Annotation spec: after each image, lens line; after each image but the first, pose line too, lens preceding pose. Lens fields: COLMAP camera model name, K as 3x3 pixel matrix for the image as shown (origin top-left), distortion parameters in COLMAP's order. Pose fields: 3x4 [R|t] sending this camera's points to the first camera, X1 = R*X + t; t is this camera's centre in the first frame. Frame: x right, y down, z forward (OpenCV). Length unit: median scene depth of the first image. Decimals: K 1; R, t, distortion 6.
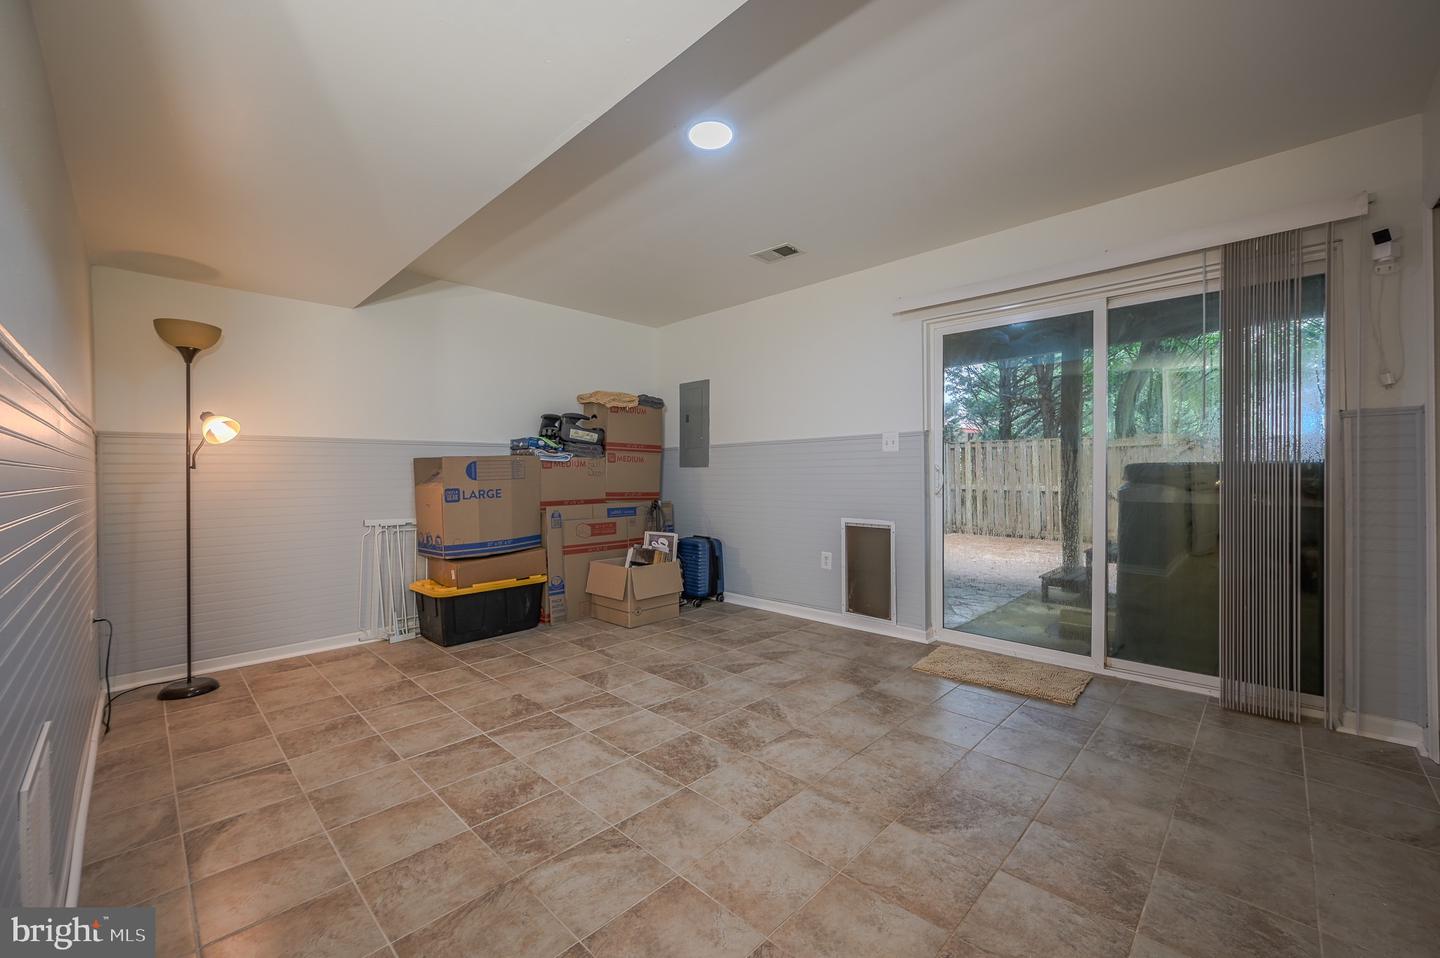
lens RADIAL K [[571.0, 0, 728.1], [0, 571.0, 483.9], [0, 0, 1]] dist [-0.002032, -0.000059]
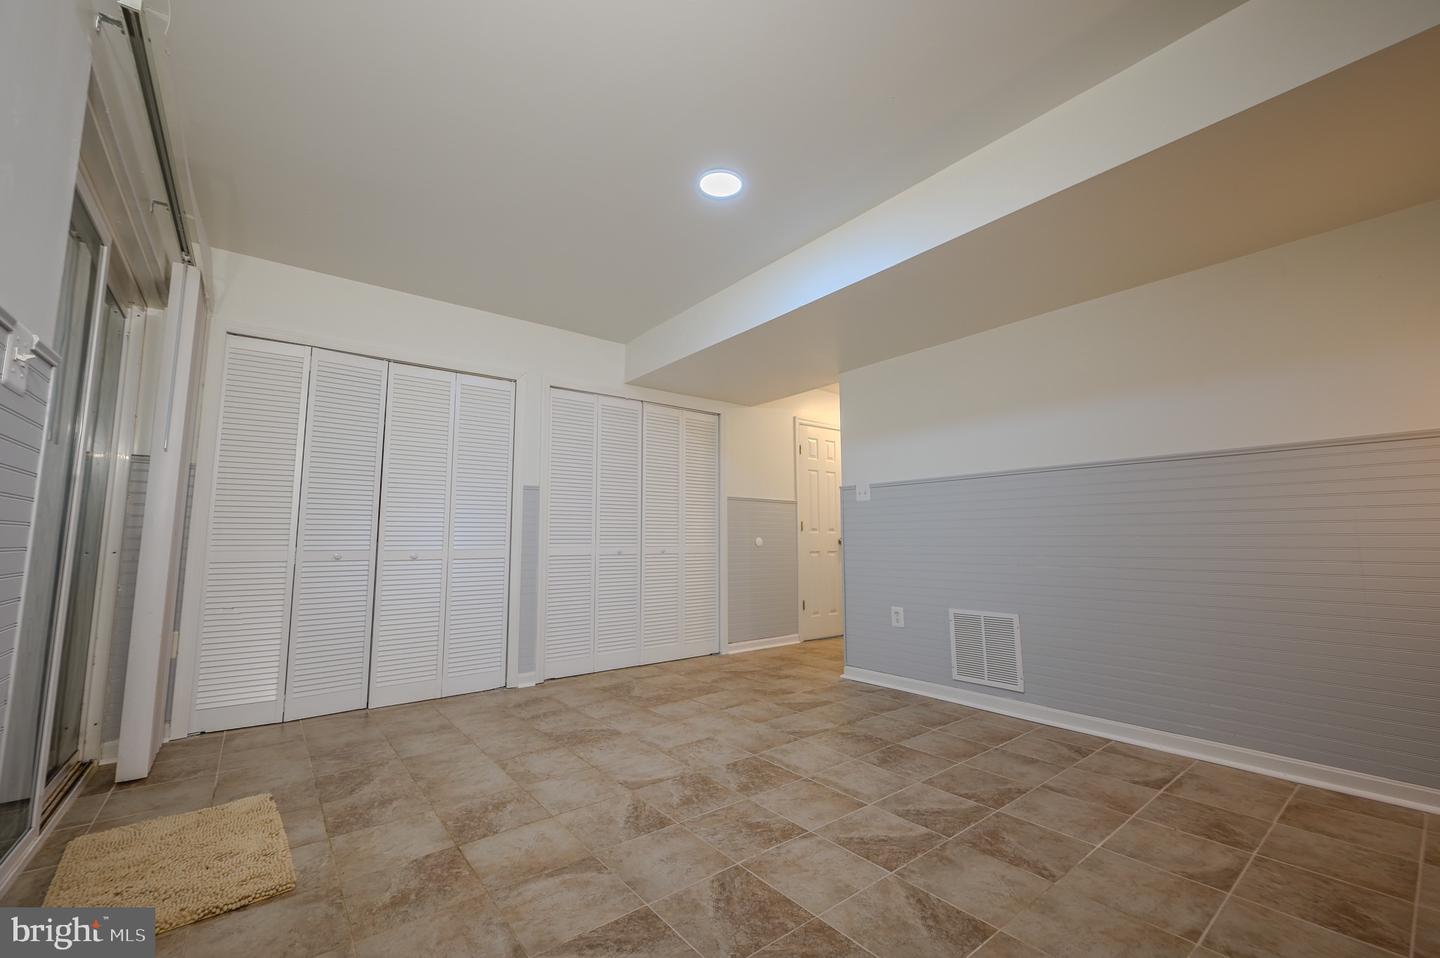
lens RADIAL K [[571.0, 0, 720.2], [0, 571.0, 474.0], [0, 0, 1]] dist [-0.002032, -0.000059]
pose [[-0.990237, 0.026895, 0.136776, -0.161614], [0.012886, 0.994671, -0.102296, 0.031128], [-0.138798, -0.099535, -0.985306, 1.992249]]
